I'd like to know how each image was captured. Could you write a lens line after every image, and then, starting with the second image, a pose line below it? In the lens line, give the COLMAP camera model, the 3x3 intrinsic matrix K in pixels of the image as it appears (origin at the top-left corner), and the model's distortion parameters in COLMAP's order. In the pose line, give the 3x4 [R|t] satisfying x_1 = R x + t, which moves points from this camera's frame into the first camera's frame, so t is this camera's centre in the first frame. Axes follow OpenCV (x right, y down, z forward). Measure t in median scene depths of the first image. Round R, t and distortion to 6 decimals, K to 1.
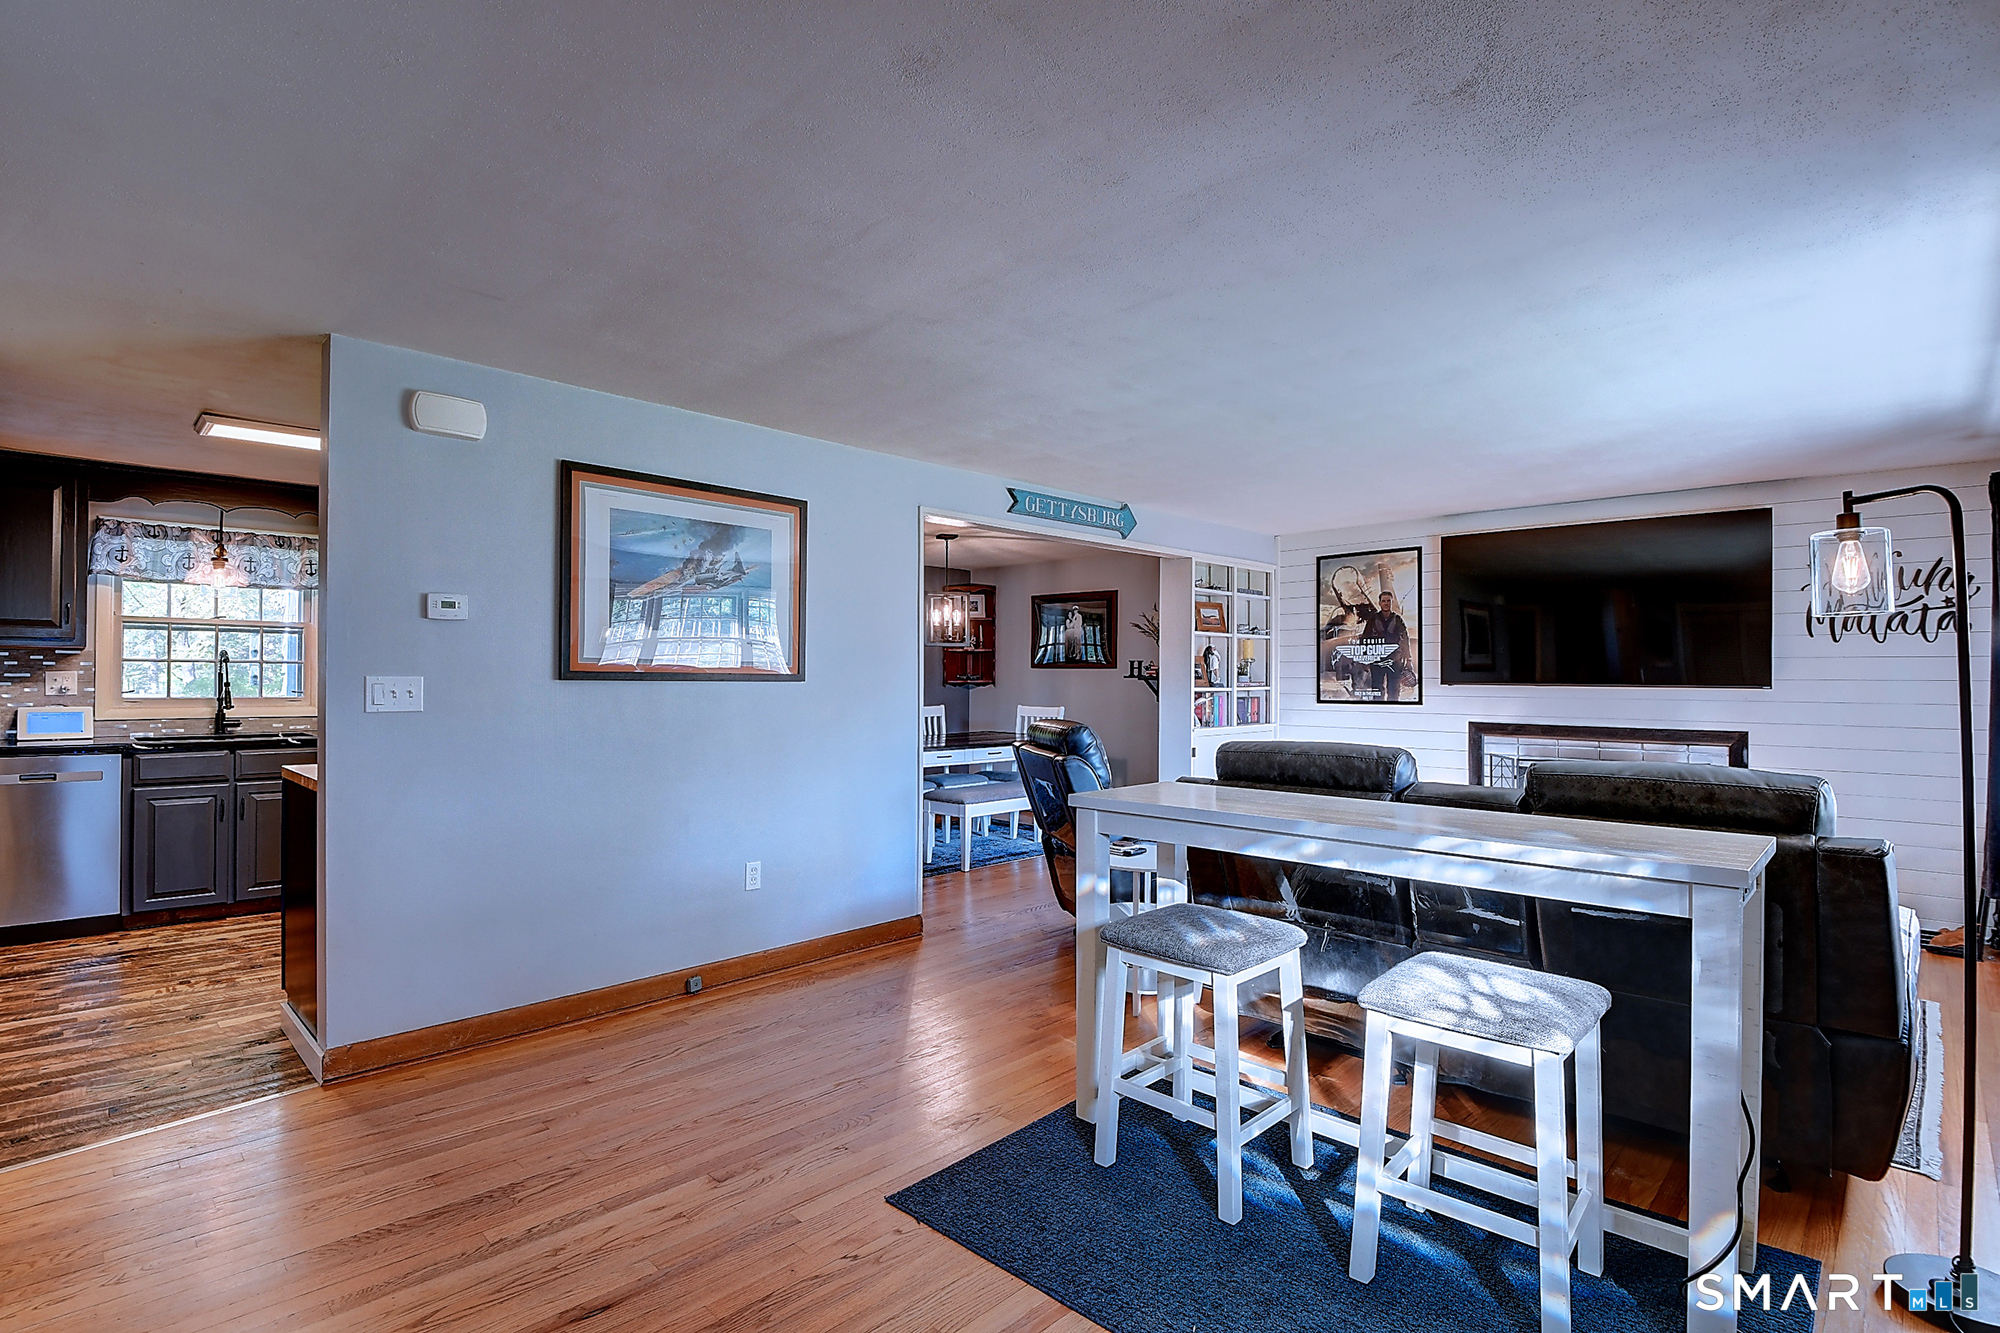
lens RADIAL K [[964.1, 0, 971.3], [0, 964.1, 662.6], [0, 0, 1]] dist [-0.000027, -0.014354]
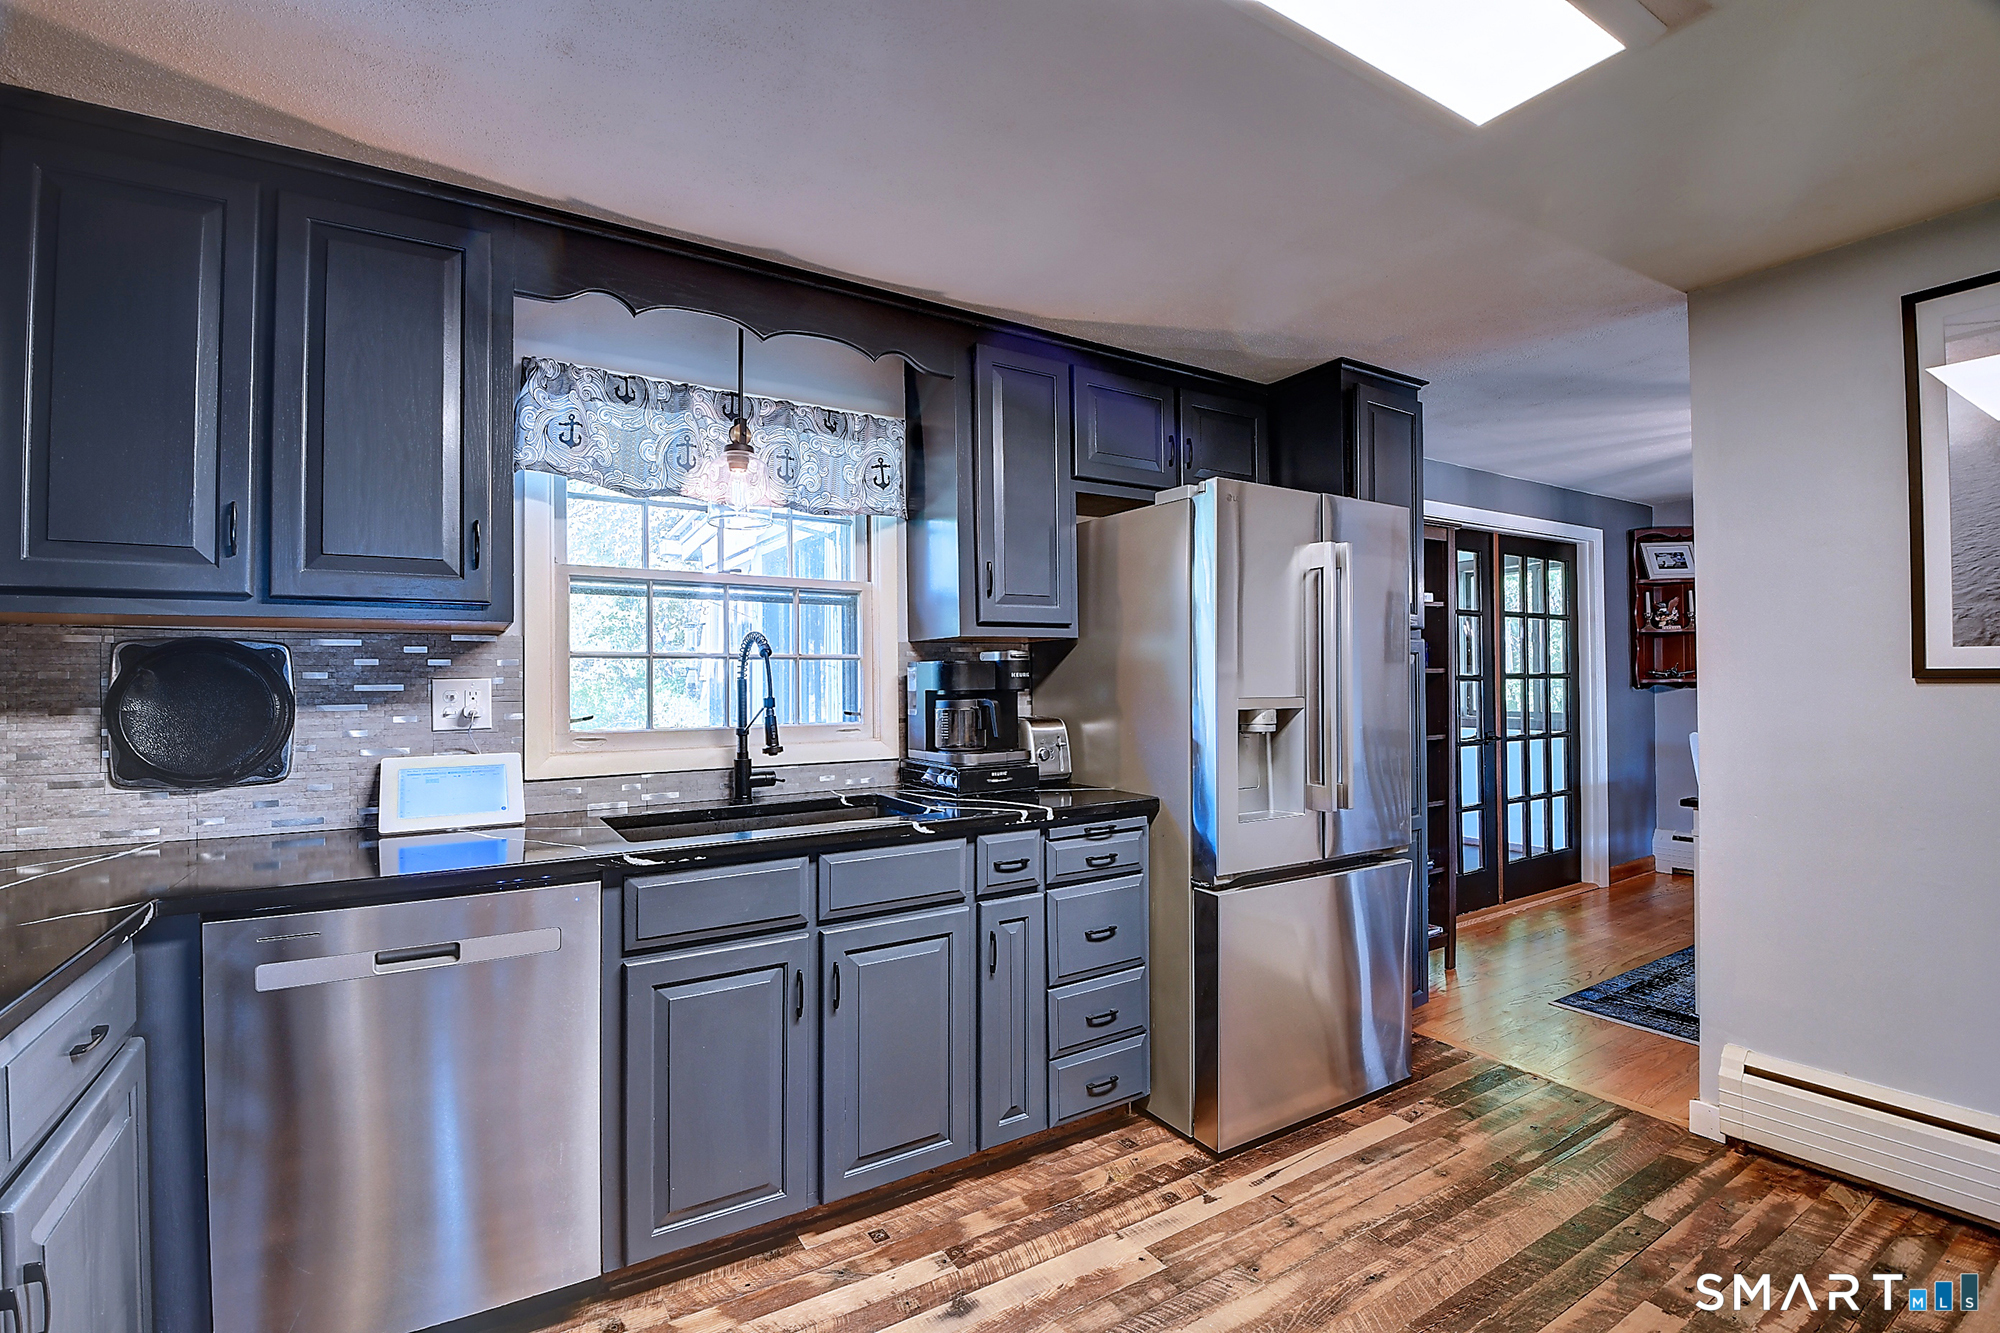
lens RADIAL K [[895.4, 0, 1000.0], [0, 895.4, 666.5], [0, 0, 1]] dist [-0.012279, -0.000960]
pose [[0.979399, -0.015387, -0.201346, -0.553891], [0.015354, 0.999881, -0.001728, 0.006989], [0.201349, -0.001399, 0.979519, 0.568150]]
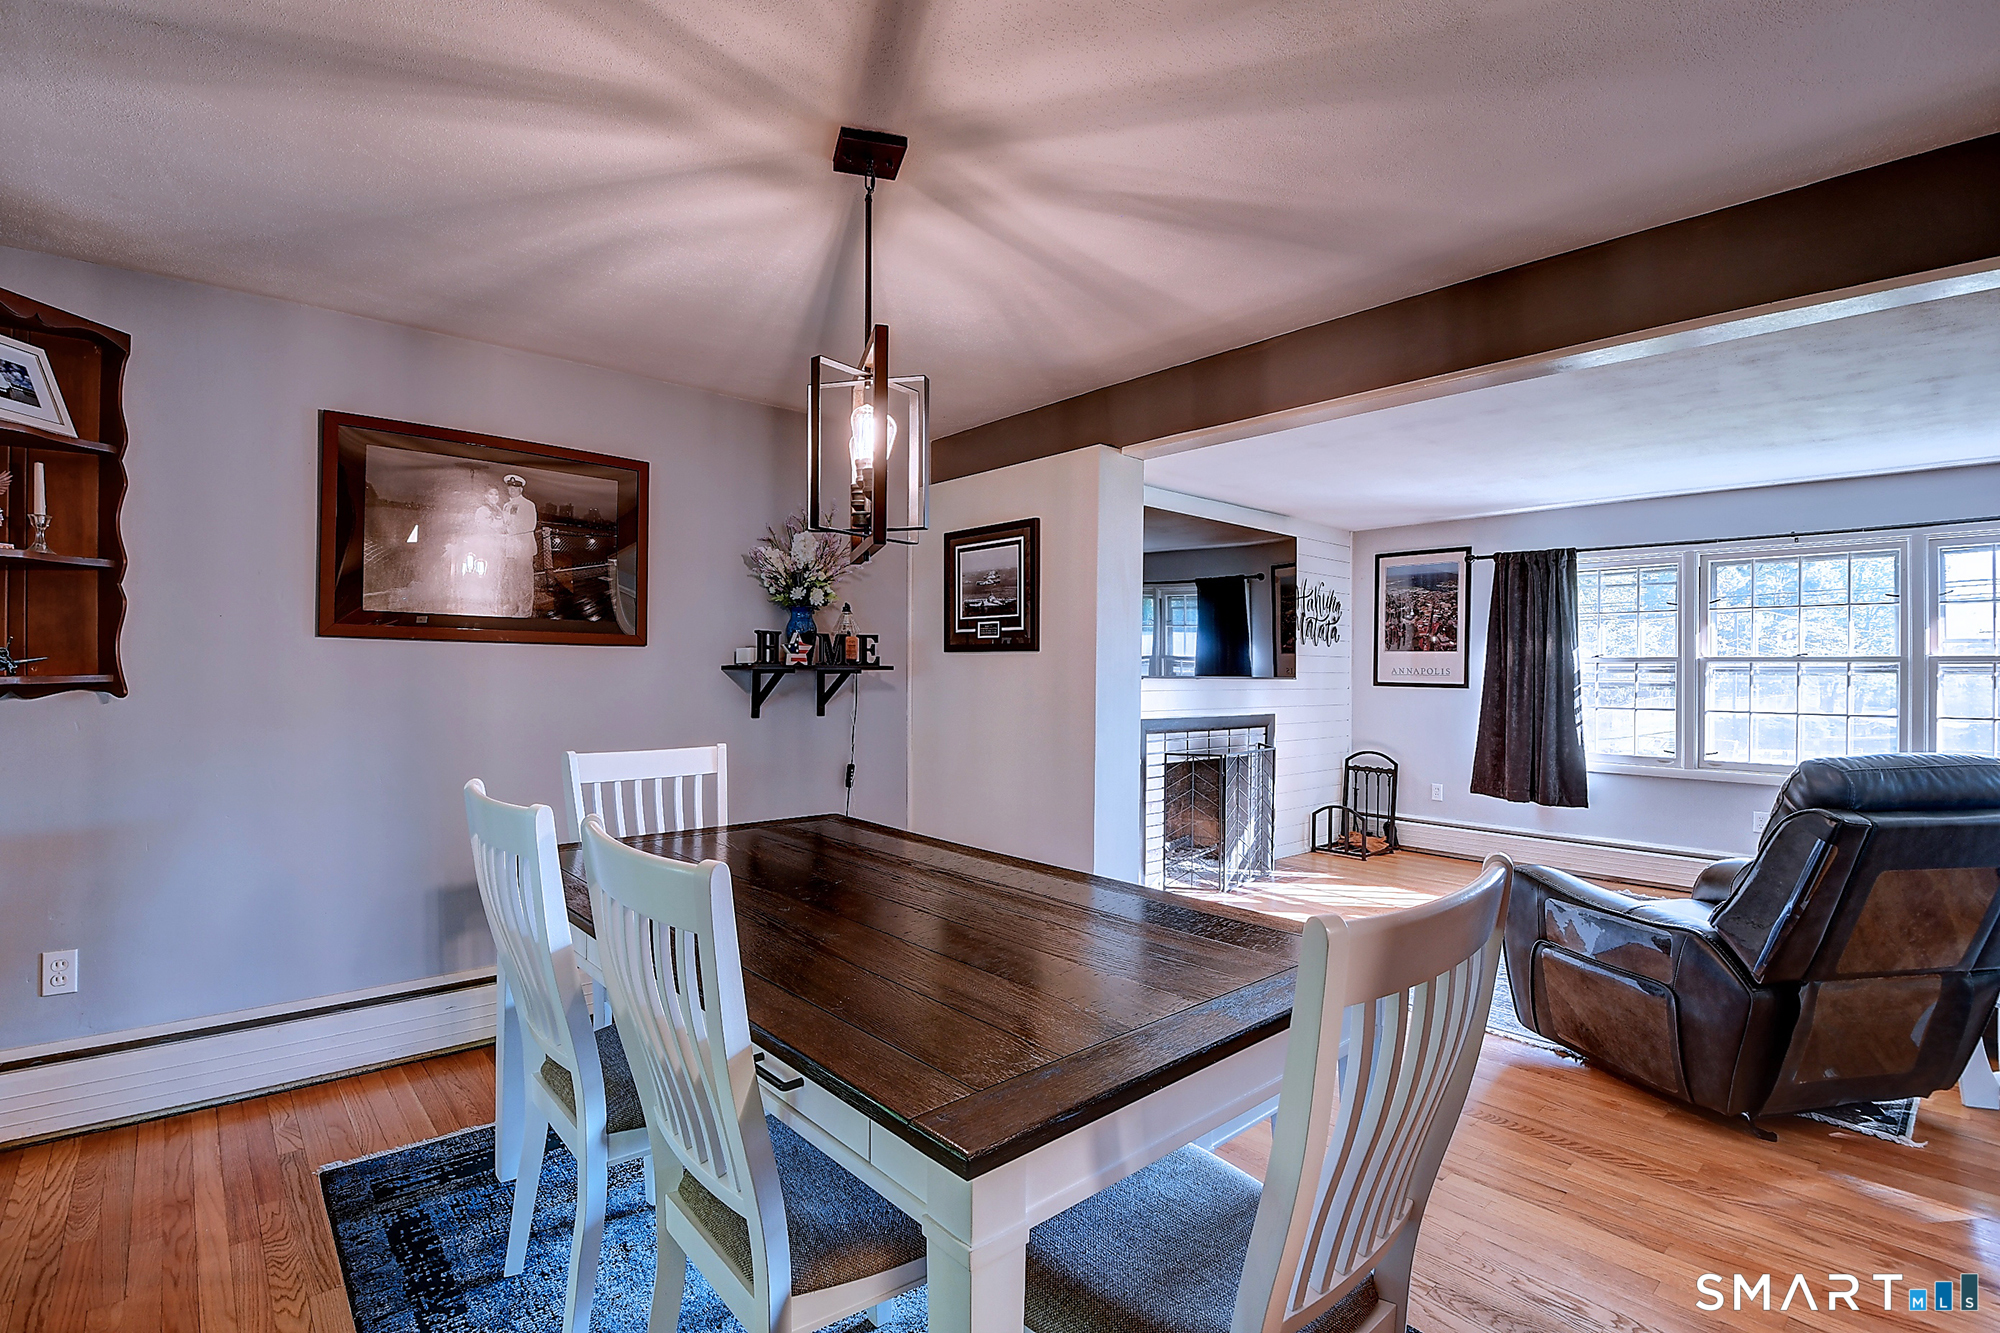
lens RADIAL K [[922.5, 0, 956.8], [0, 922.5, 666.7], [0, 0, 1]] dist [-0.009913, -0.011918]
pose [[0.061272, 0.000476, 0.998121, -0.376402], [-0.021150, 0.999776, 0.000821, 0.018006], [-0.997897, -0.021161, 0.061268, 1.261724]]
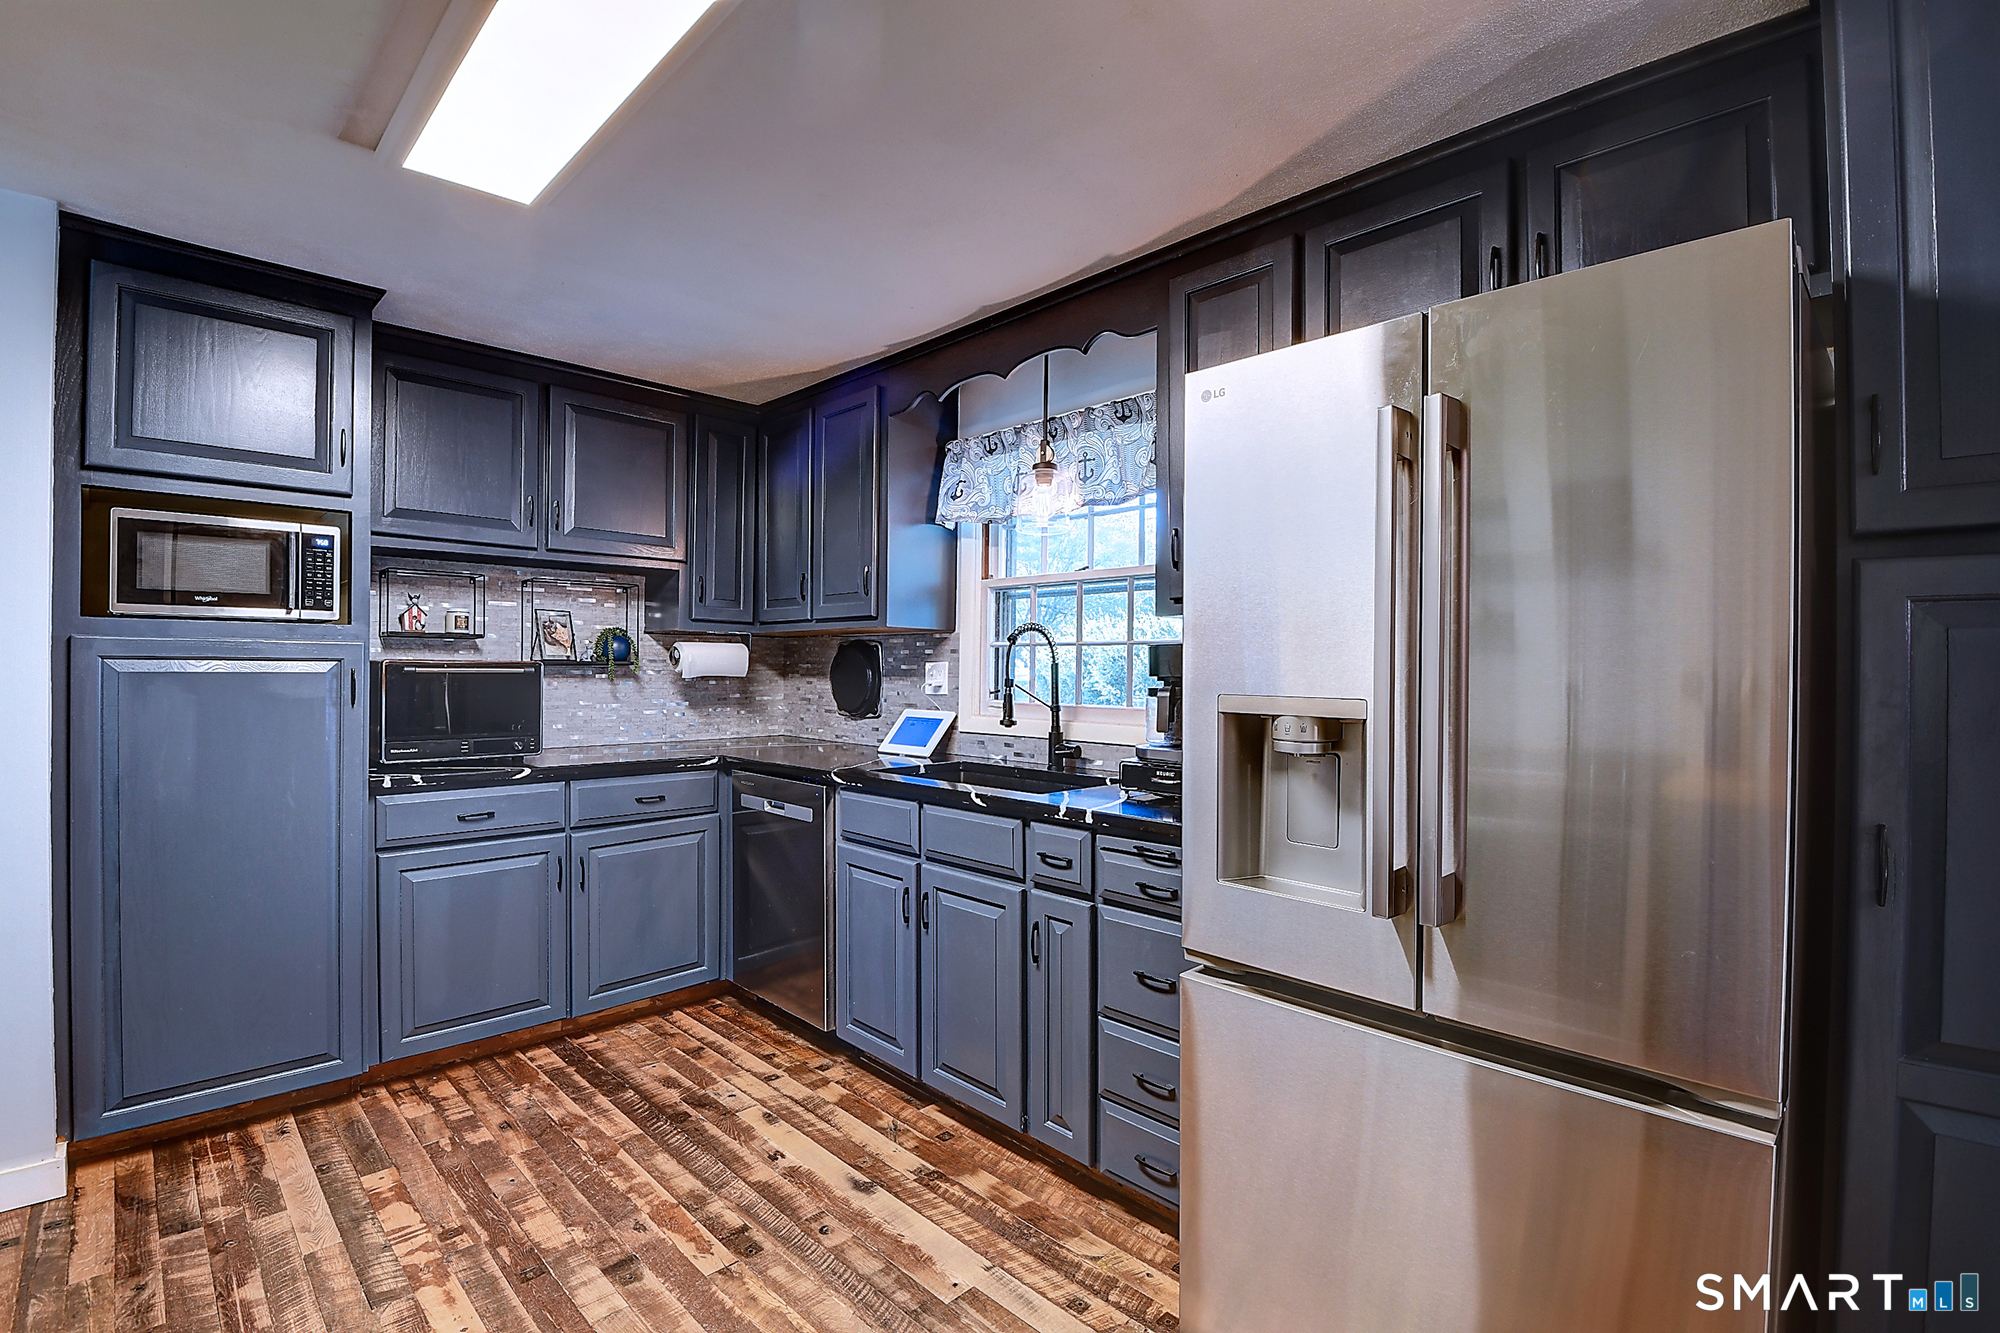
lens RADIAL K [[922.5, 0, 956.8], [0, 922.5, 666.7], [0, 0, 1]] dist [-0.009913, -0.011918]
pose [[-0.018114, -0.004890, -0.999824, -0.226364], [0.009463, 0.999942, -0.005062, 0.014823], [0.999791, -0.009554, -0.018066, 0.941333]]
